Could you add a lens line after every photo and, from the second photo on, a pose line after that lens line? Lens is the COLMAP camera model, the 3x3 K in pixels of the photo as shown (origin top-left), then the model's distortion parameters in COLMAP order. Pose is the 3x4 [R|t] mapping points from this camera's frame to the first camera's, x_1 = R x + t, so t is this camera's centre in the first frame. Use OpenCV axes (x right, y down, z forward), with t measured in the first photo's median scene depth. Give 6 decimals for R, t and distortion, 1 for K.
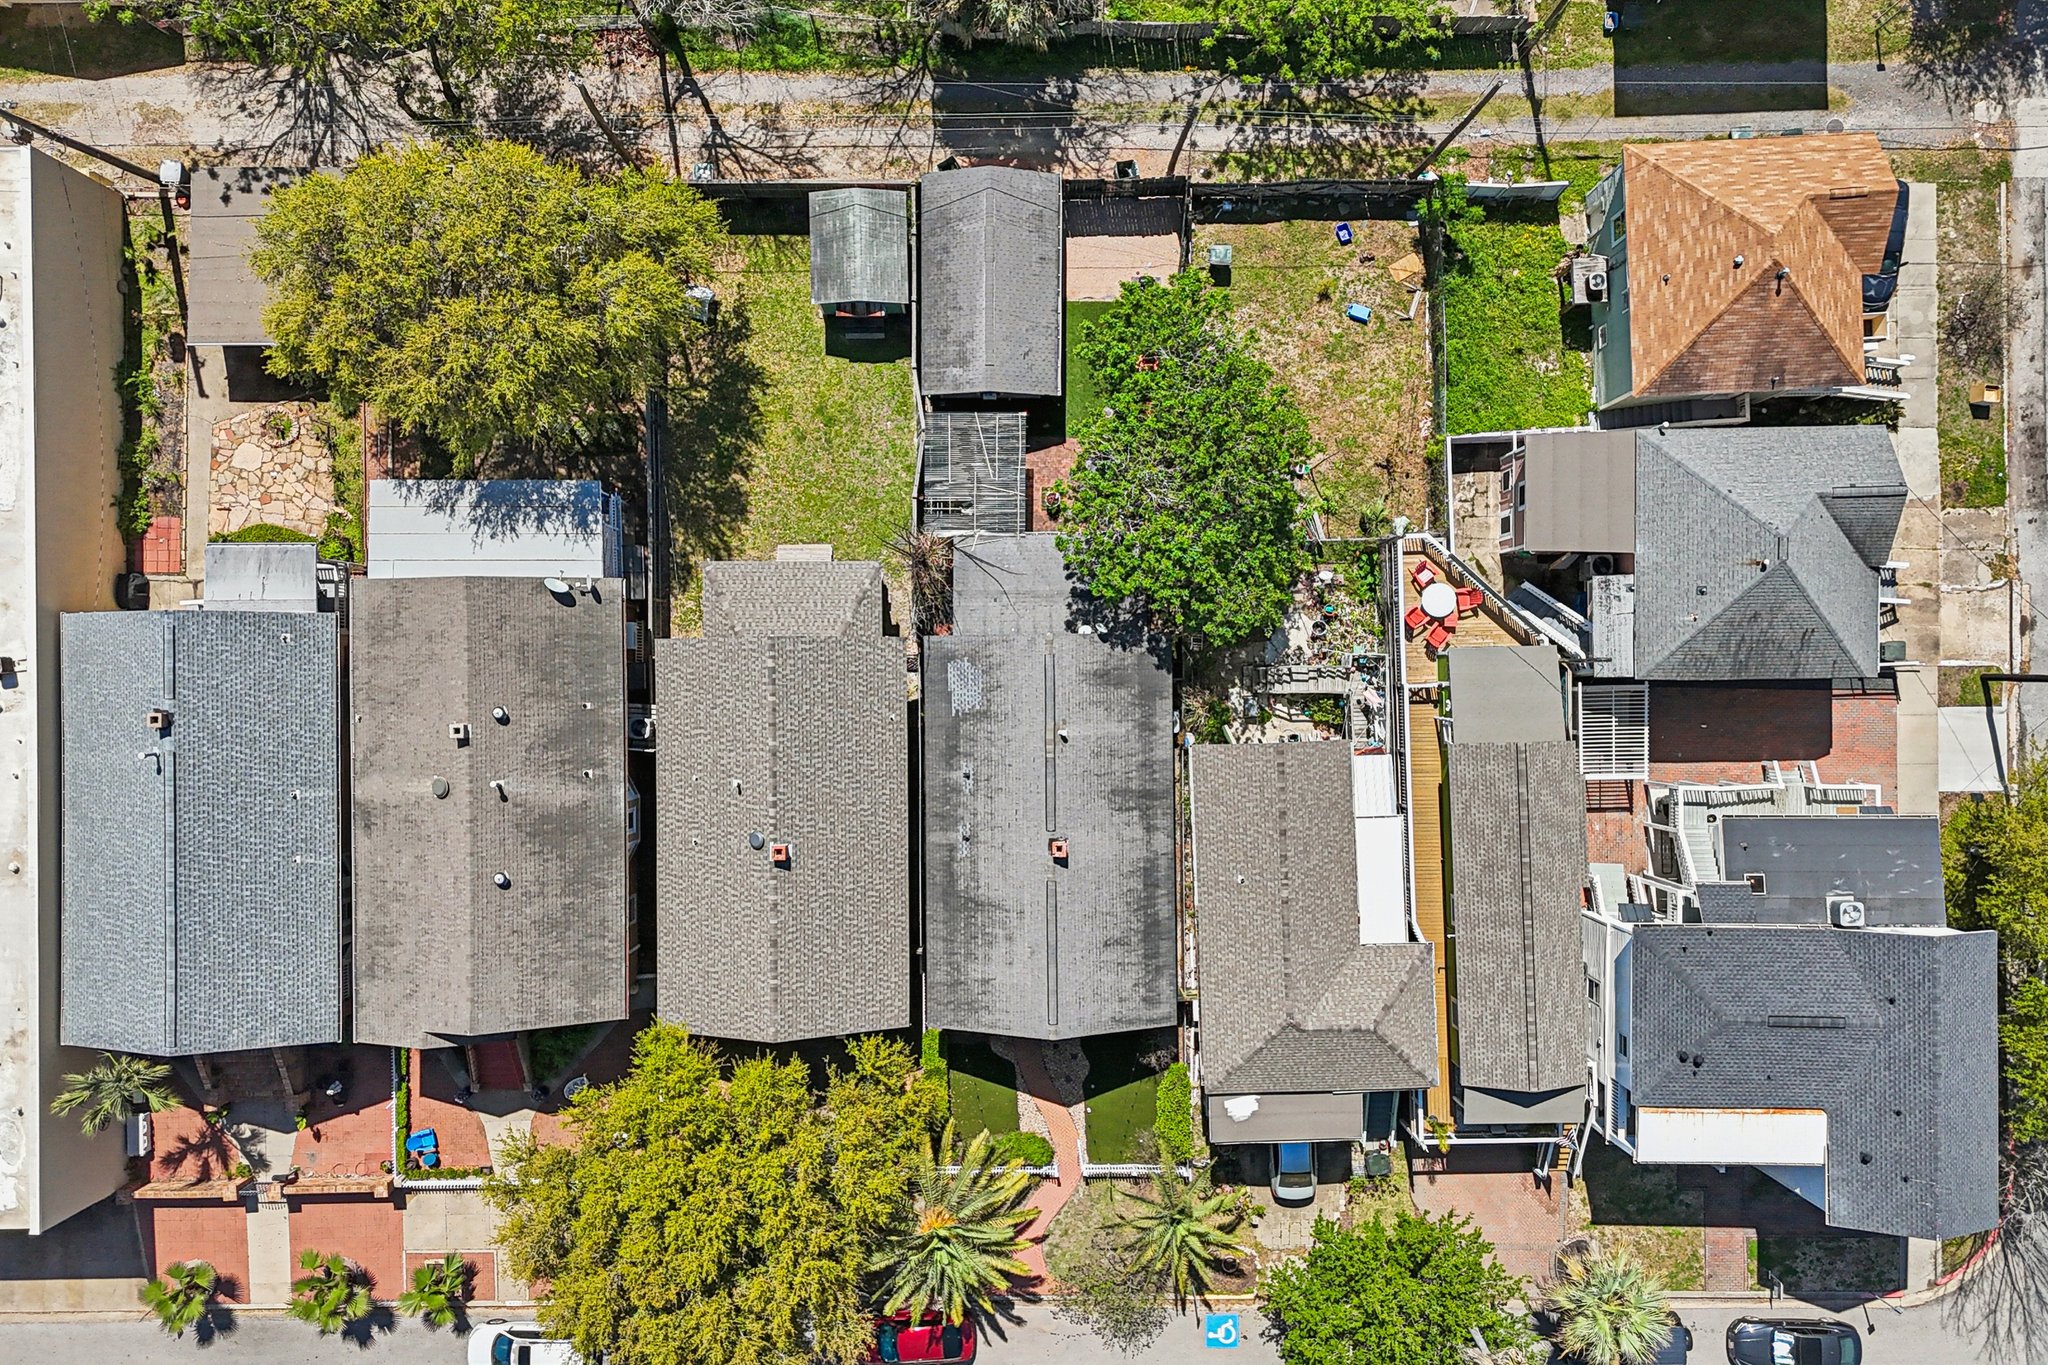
lens RADIAL K [[1423.8, 0, 1027.9], [0, 1423.8, 750.7], [0, 0, 1]] dist [0.036099, -0.034183]
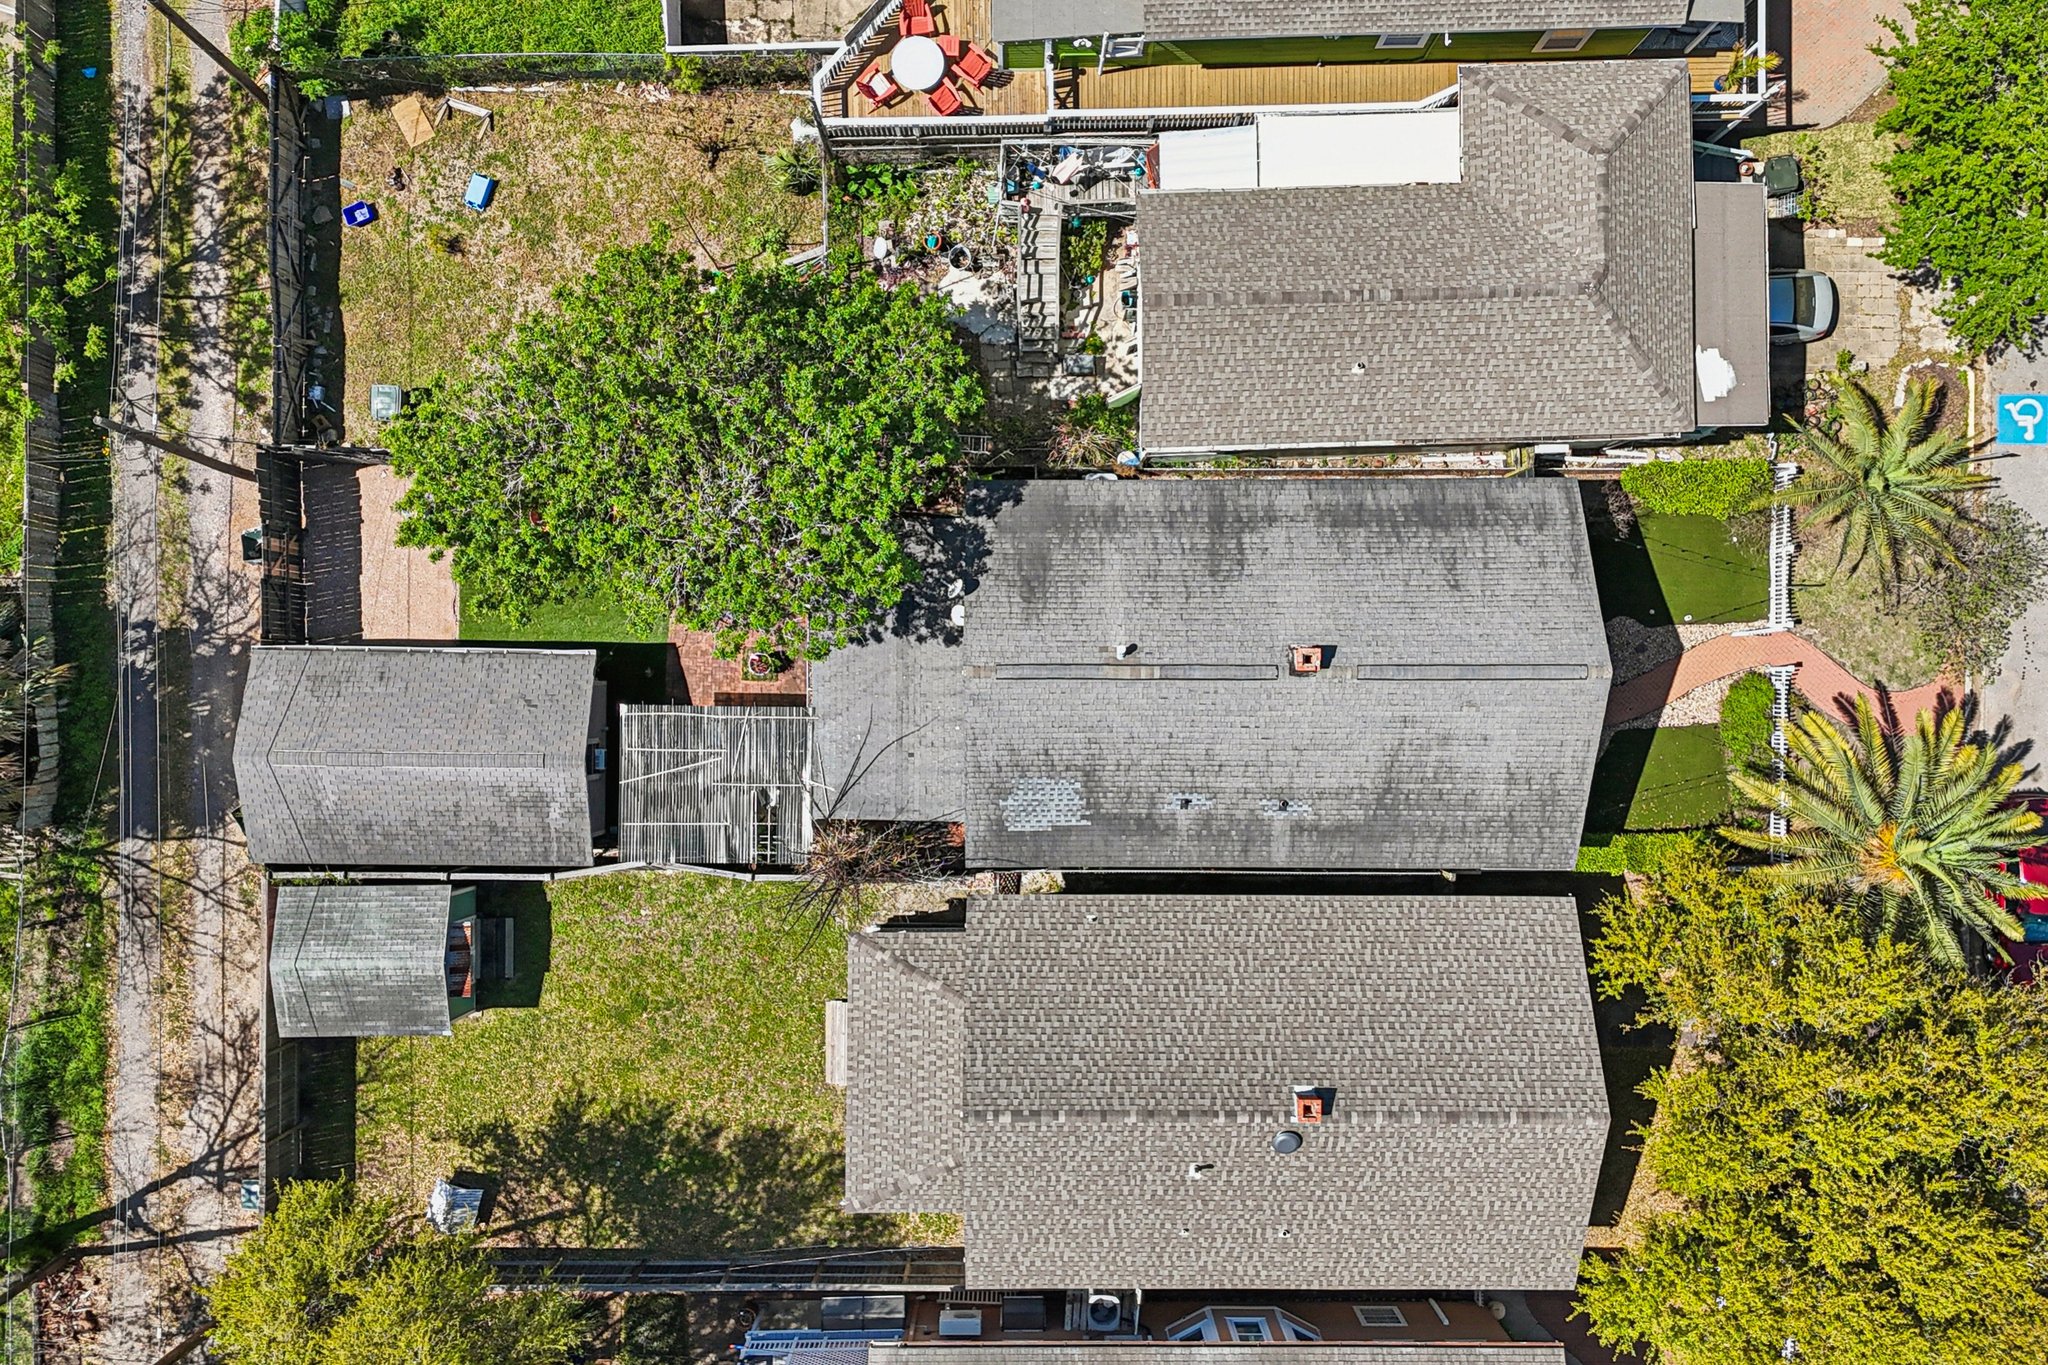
lens RADIAL K [[1423.8, 0, 1027.9], [0, 1423.8, 750.7], [0, 0, 1]] dist [0.036099, -0.034183]
pose [[0.011099, -0.999024, -0.042746, 0.007056], [0.998928, 0.012999, -0.044435, -0.023956], [0.044948, -0.042207, 0.998097, 0.353612]]
